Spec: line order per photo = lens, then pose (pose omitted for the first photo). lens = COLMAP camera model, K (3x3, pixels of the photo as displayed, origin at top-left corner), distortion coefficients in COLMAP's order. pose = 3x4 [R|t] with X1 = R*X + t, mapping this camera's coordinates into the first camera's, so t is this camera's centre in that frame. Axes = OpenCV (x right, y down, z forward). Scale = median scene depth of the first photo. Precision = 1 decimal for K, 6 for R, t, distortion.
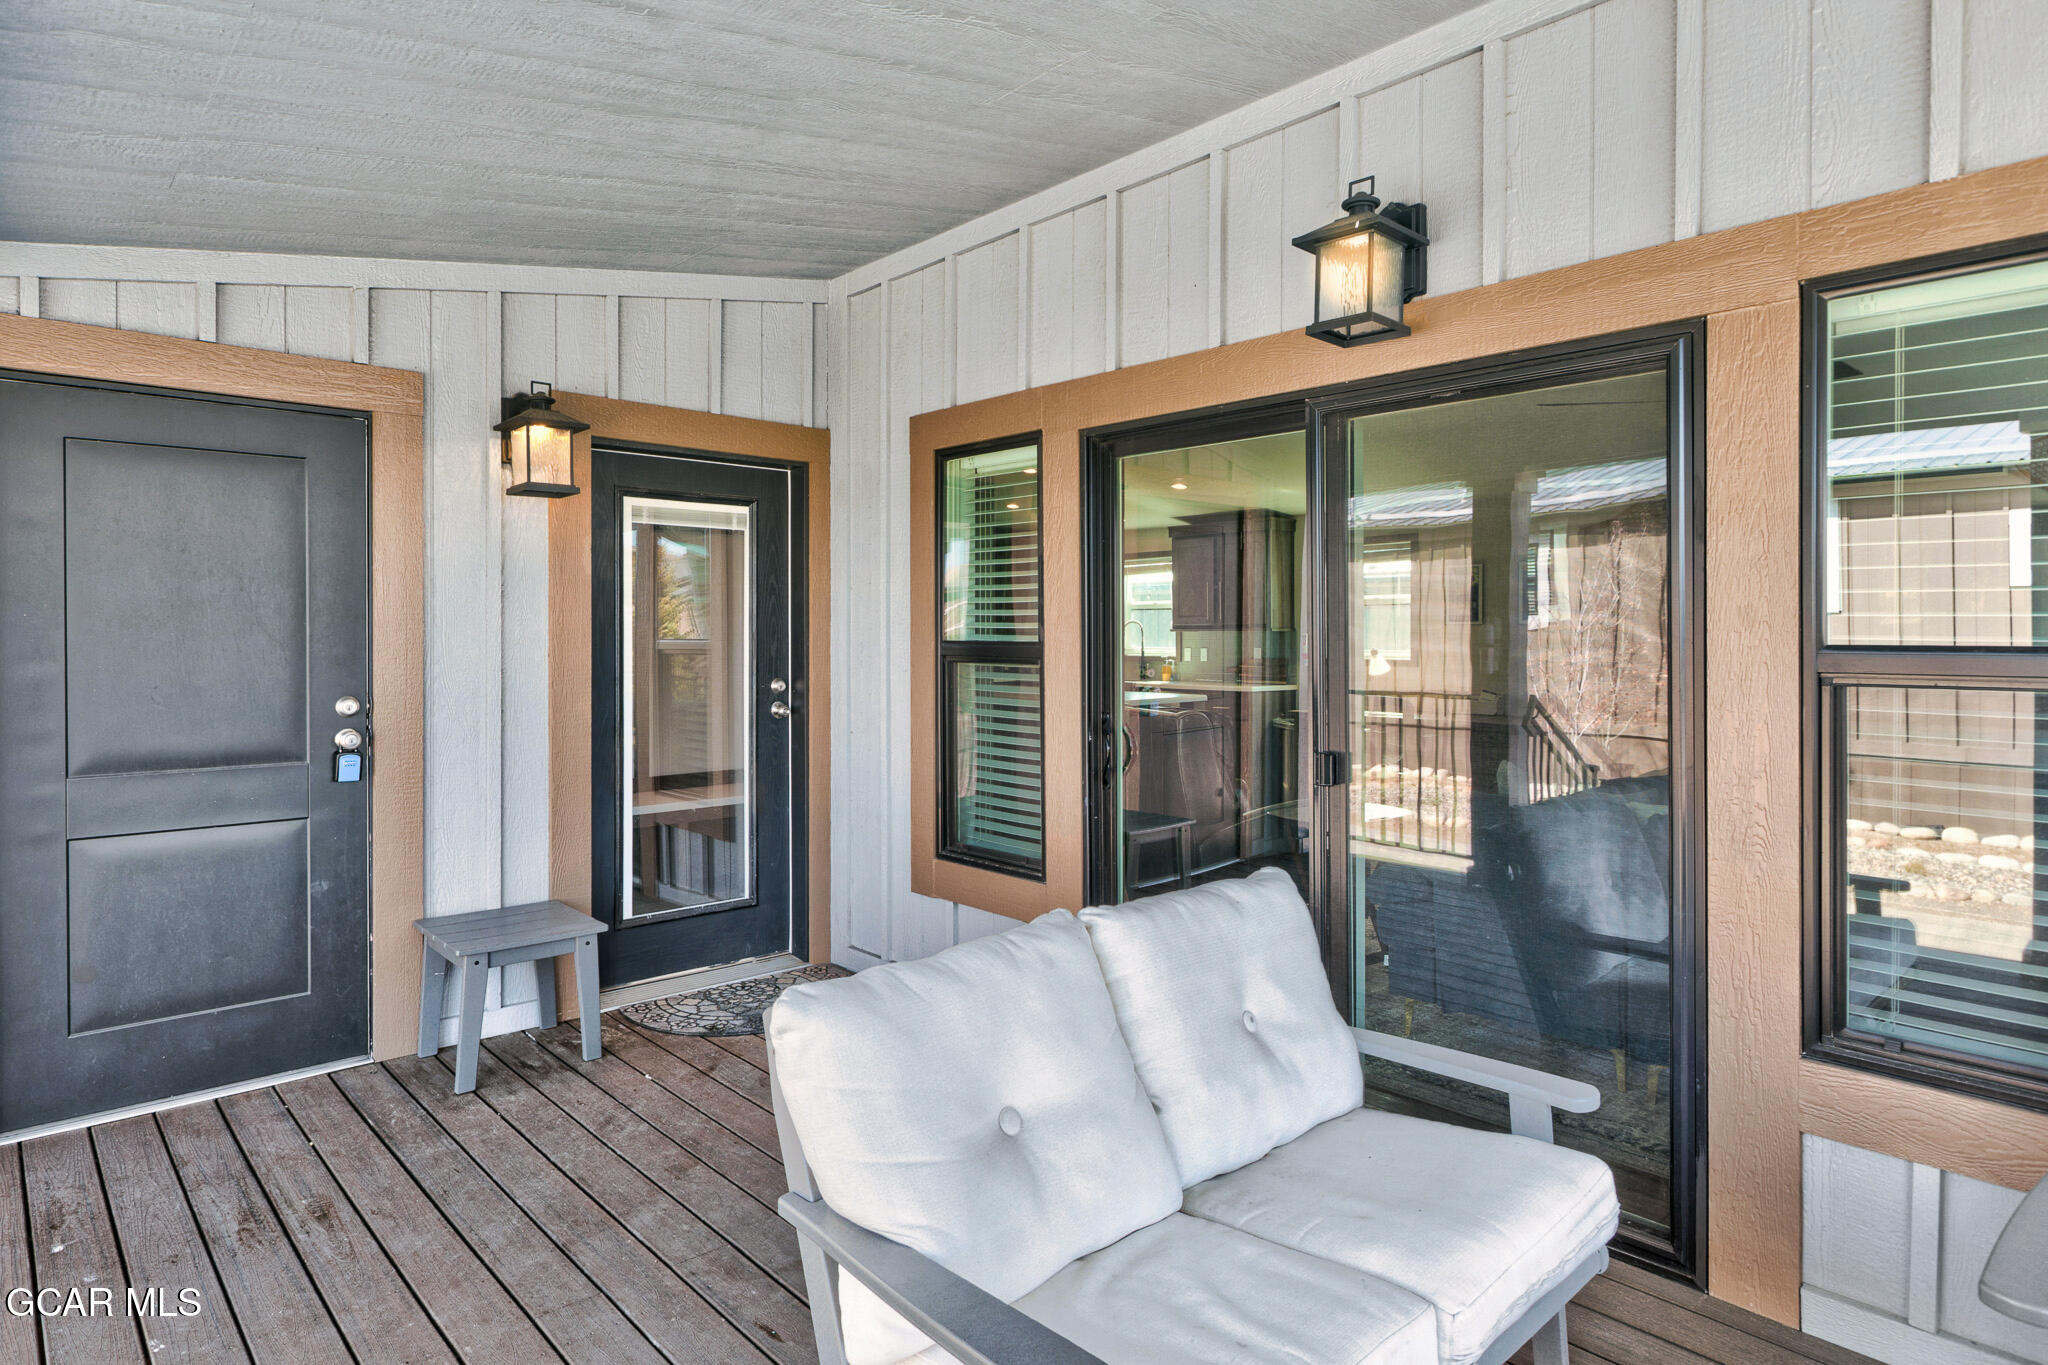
lens RADIAL K [[1175.0, 0, 1024.0], [0, 1175.0, 682.5], [0, 0, 1]] dist [0.037280, -0.000065]
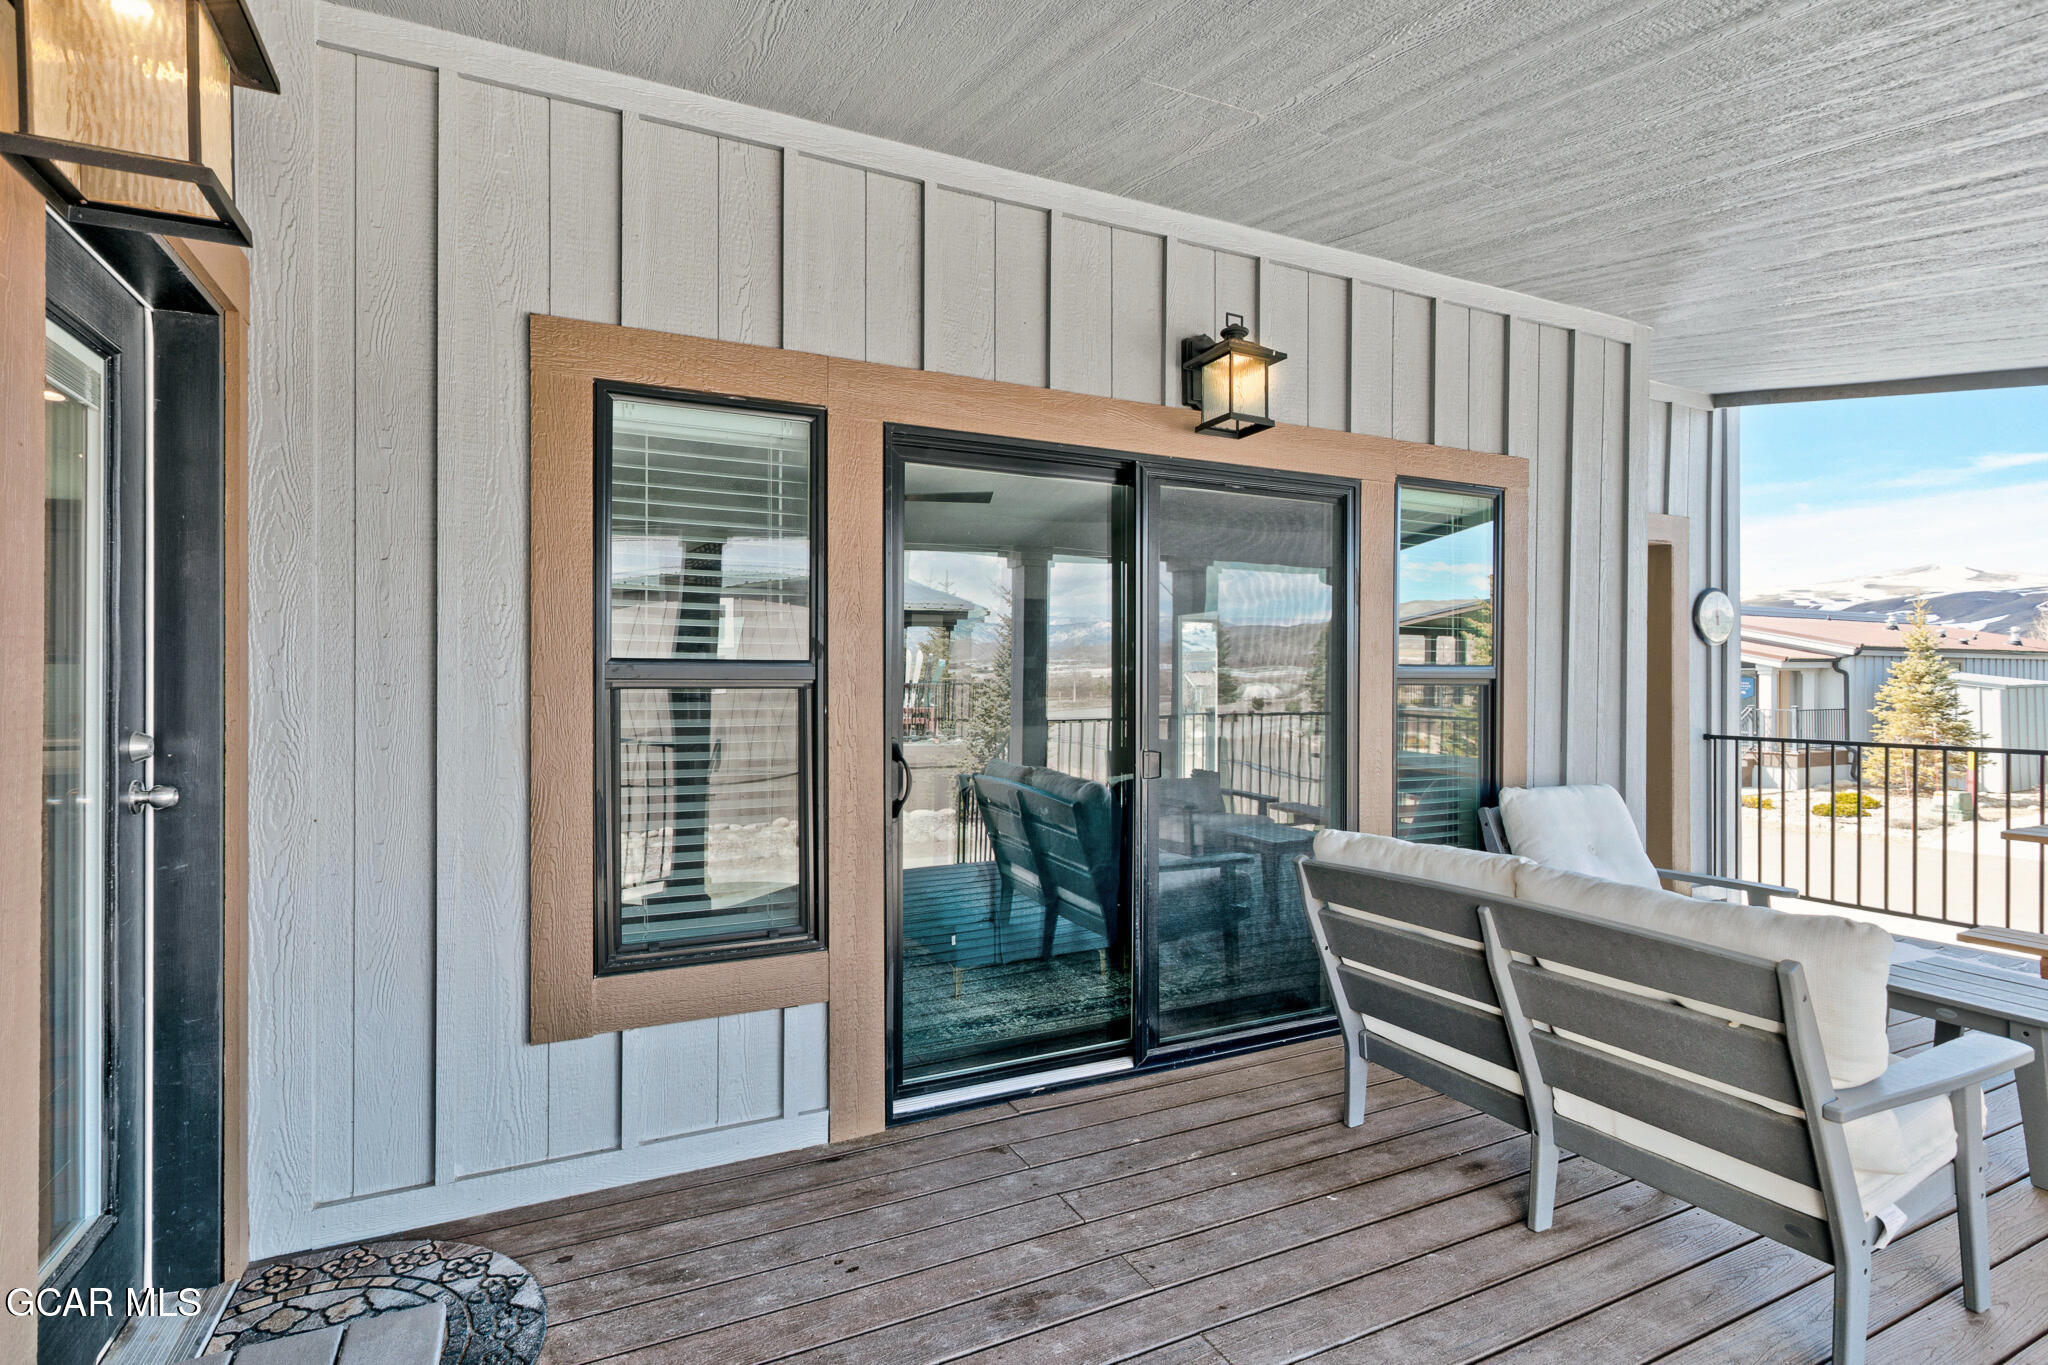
lens RADIAL K [[972.7, 0, 1024.0], [0, 972.7, 682.5], [0, 0, 1]] dist [0.000305, -0.000059]
pose [[0.276508, -0.024967, 0.960687, -0.543745], [0.030308, 0.999392, 0.017249, -0.023534], [-0.960534, 0.024347, 0.277097, 0.599490]]
